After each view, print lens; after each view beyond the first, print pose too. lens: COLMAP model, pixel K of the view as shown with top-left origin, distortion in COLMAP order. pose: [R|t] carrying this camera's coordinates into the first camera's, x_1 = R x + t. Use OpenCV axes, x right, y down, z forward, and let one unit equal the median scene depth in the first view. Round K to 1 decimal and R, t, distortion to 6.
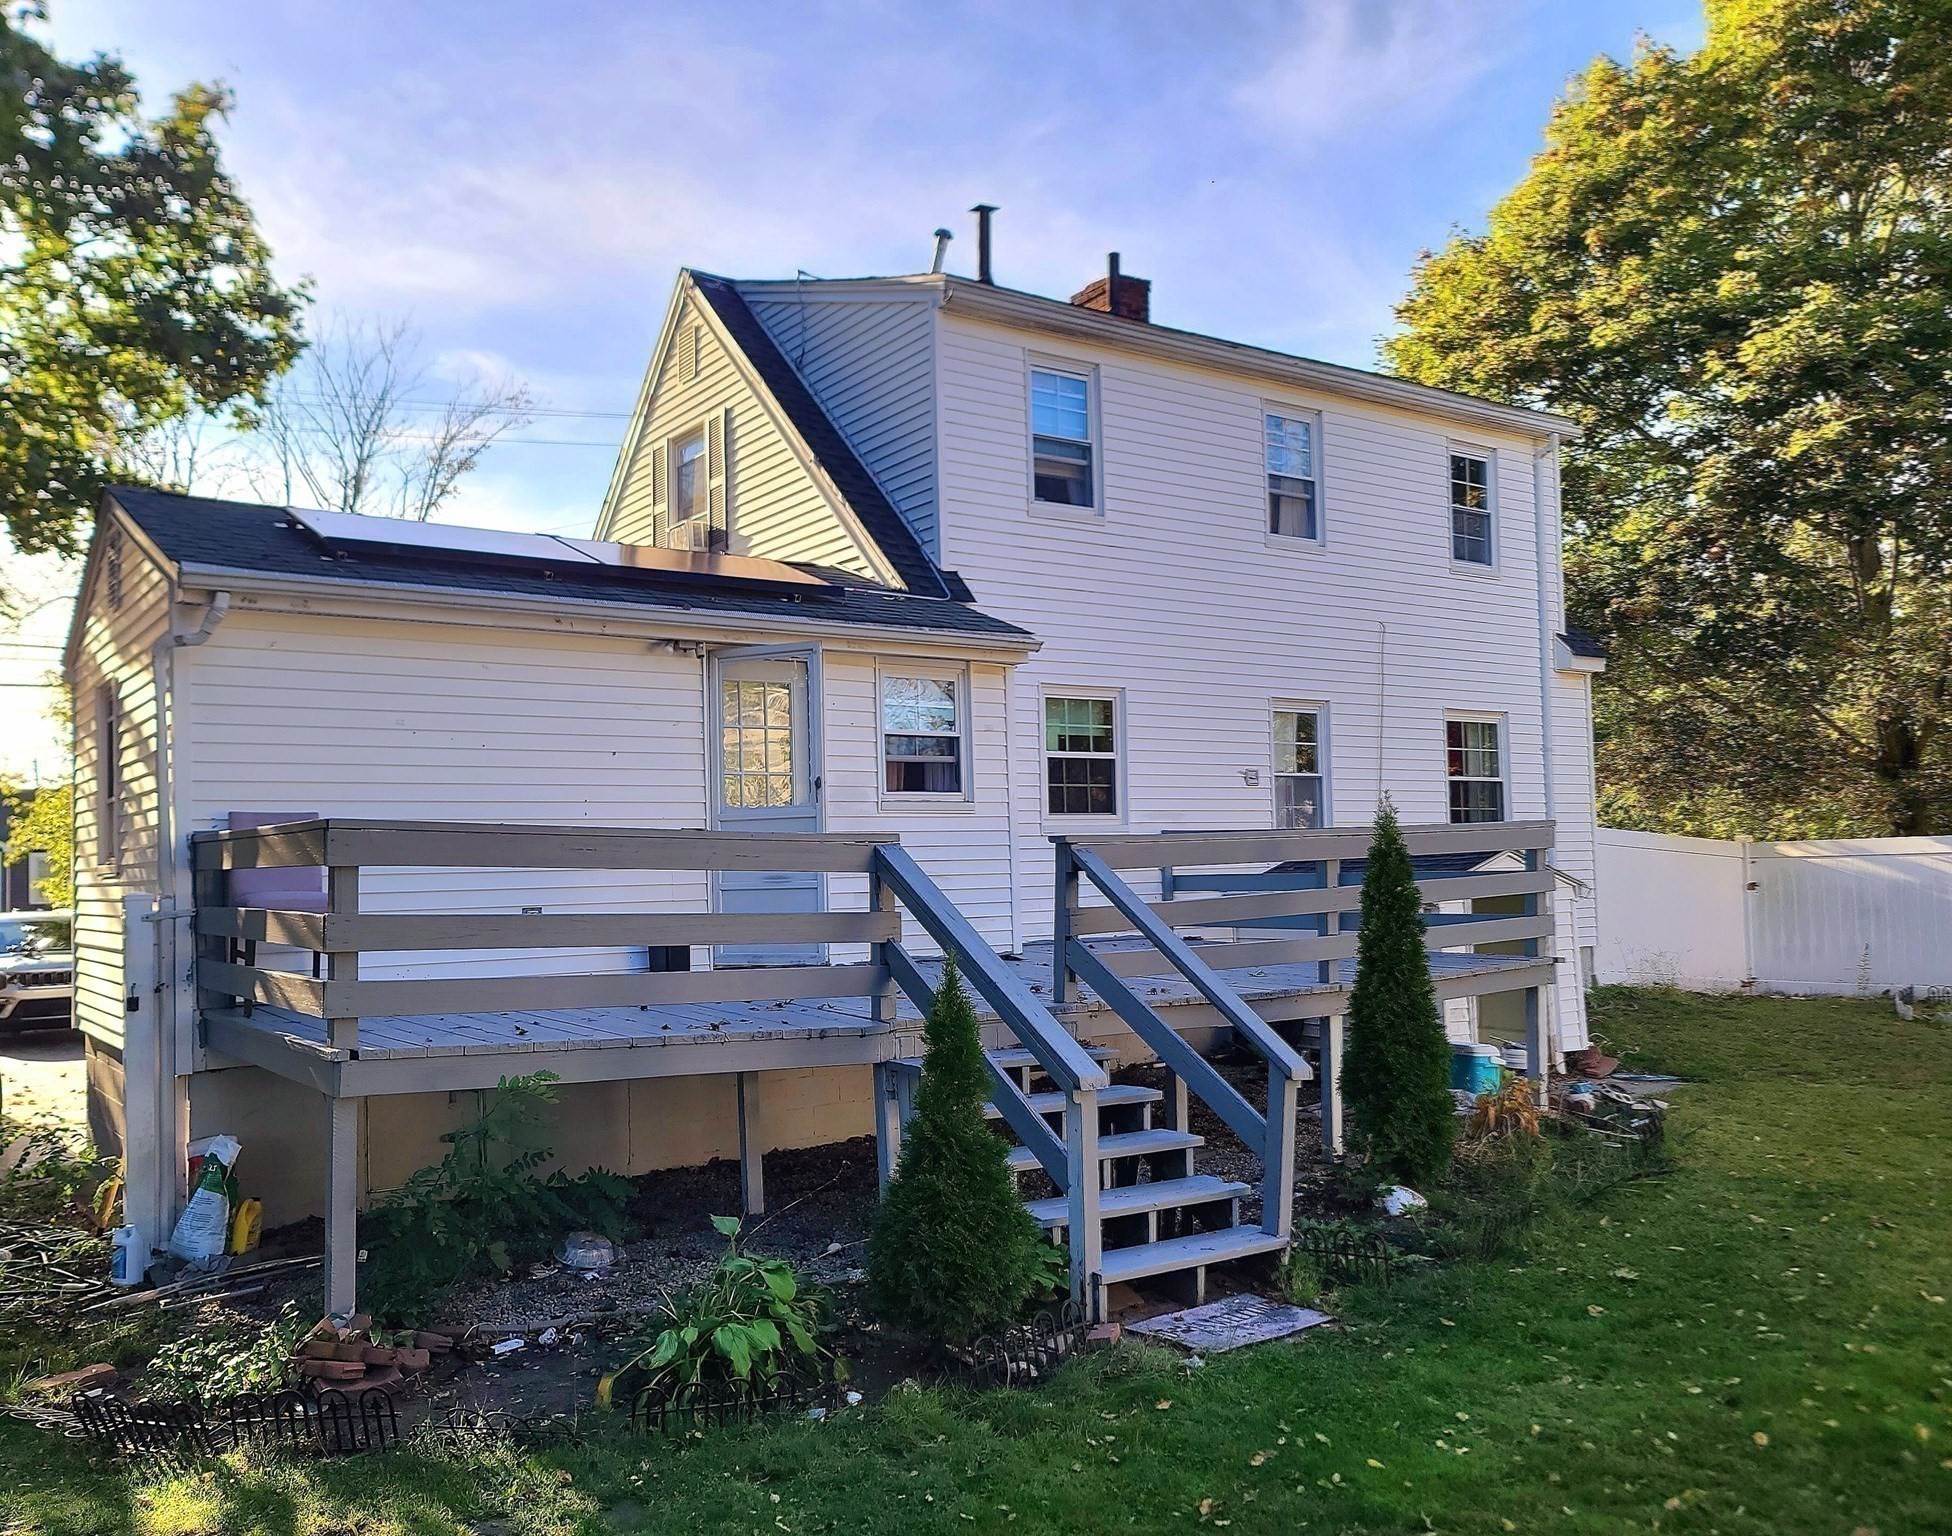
lens RADIAL K [[1572.3, 0, 974.3], [0, 1572.3, 834.3], [0, 0, 1]] dist [0.035116, -0.000762]
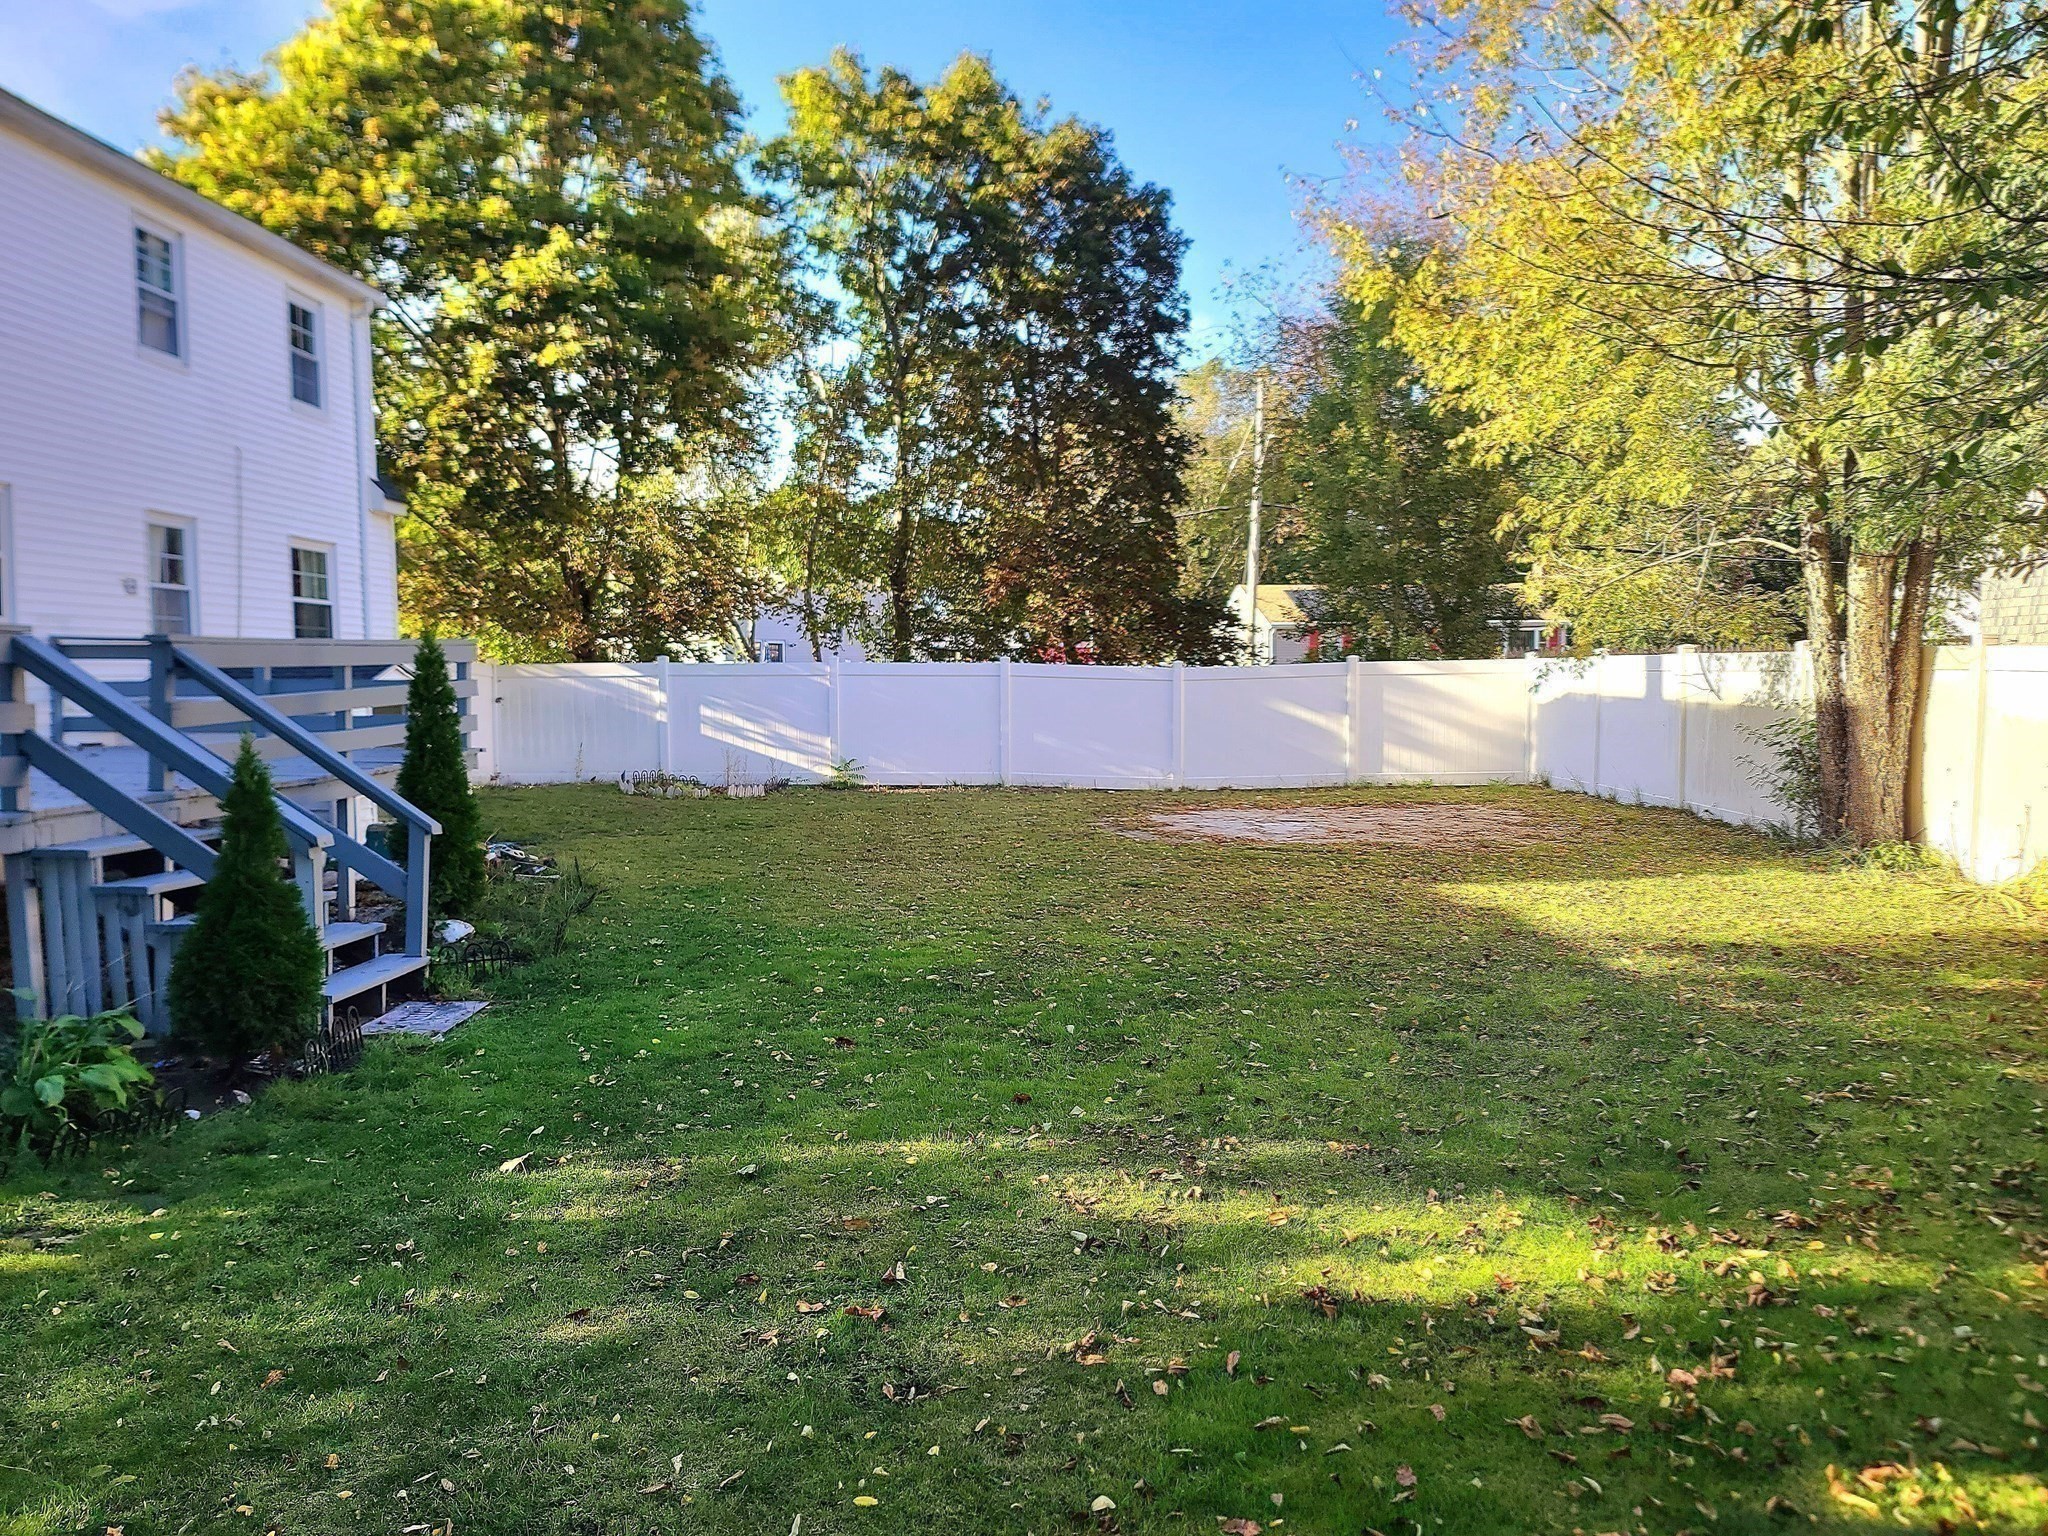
lens RADIAL K [[1478.1, 0, 1033.5], [0, 1478.1, 776.3], [0, 0, 1]] dist [0.067431, 0.004006]
pose [[0.602989, -0.035038, 0.796980, -0.231752], [-0.025269, 0.997695, 0.062981, 0.009147], [-0.797349, -0.058116, 0.600714, -0.059715]]
